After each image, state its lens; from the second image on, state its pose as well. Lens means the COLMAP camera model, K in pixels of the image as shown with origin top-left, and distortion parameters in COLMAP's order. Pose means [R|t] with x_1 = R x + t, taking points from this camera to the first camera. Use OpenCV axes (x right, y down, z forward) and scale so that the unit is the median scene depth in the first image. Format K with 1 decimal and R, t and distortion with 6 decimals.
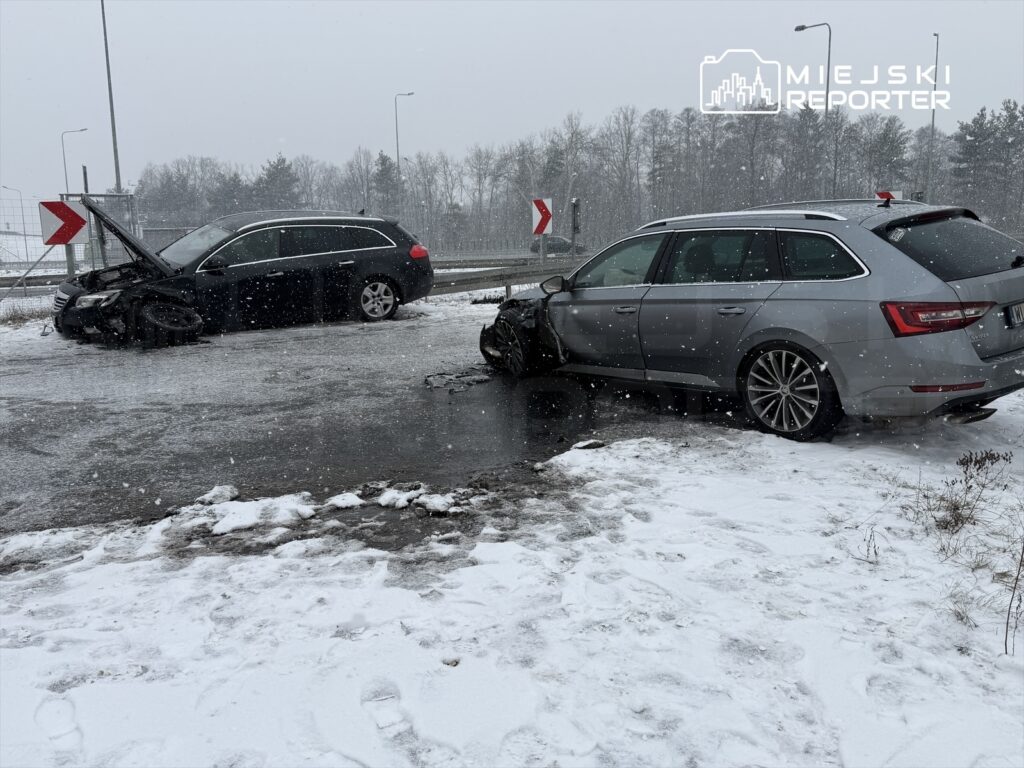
lens RADIAL K [[814.1, 0, 532.0], [0, 814.1, 388.6], [0, 0, 1]] dist [0.081404, -0.112209]
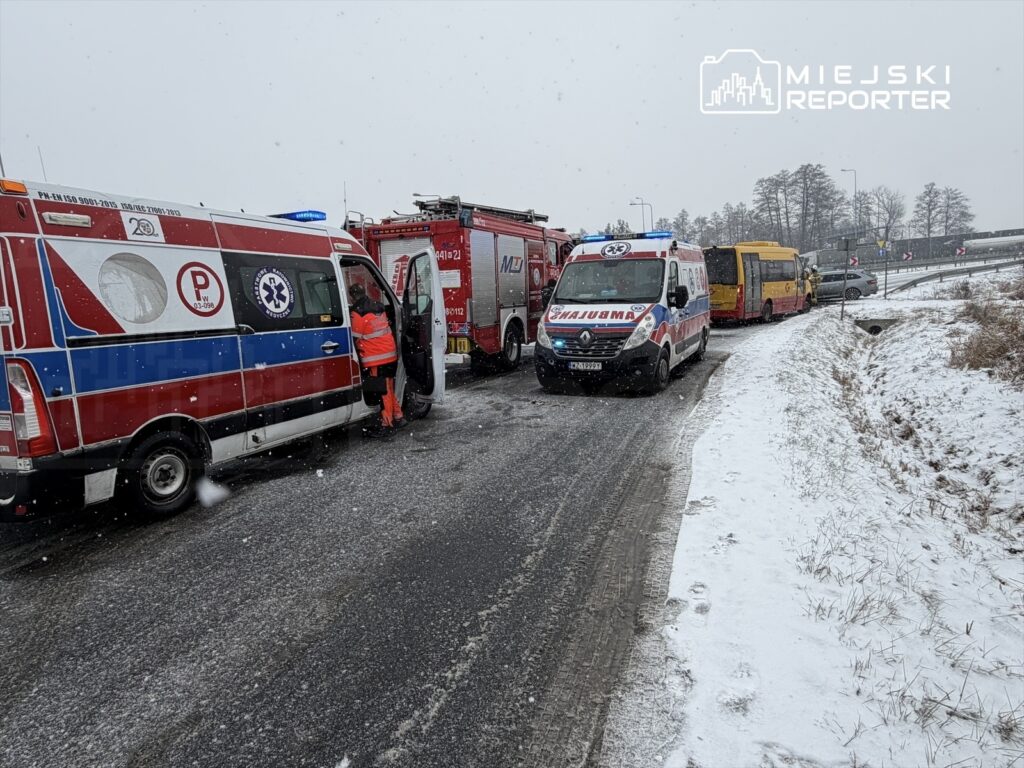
lens RADIAL K [[594.9, 0, 512.0], [0, 594.9, 384.0], [0, 0, 1]] dist [0.004100, 0.000342]
pose [[0.903862, -0.118358, 0.411126, -2.303951], [0.138507, 0.990170, -0.019452, 0.232585], [-0.404783, 0.074526, 0.911371, -1.257169]]
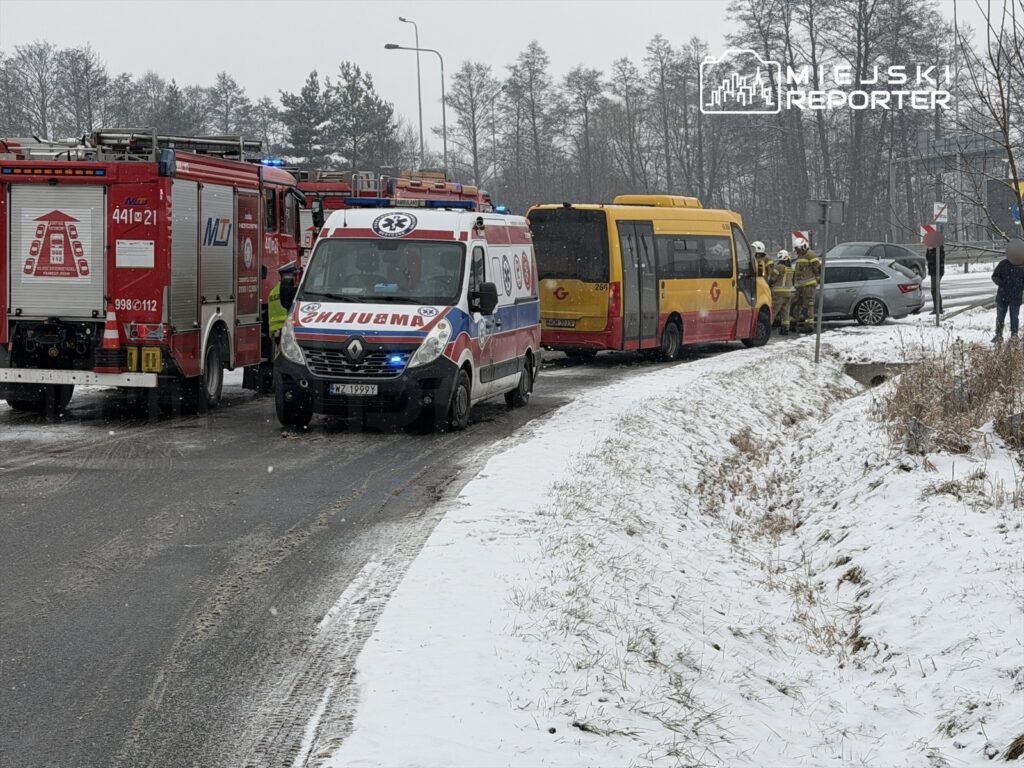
lens RADIAL K [[2031.3, 0, 512.0], [0, 2031.3, 384.0], [0, 0, 1]] dist [0.165747, 0.078674]
pose [[0.763064, -0.048057, 0.644534, -3.018086], [0.131309, 0.987961, -0.081794, 0.380369], [-0.632844, 0.147048, 0.760188, -2.138925]]
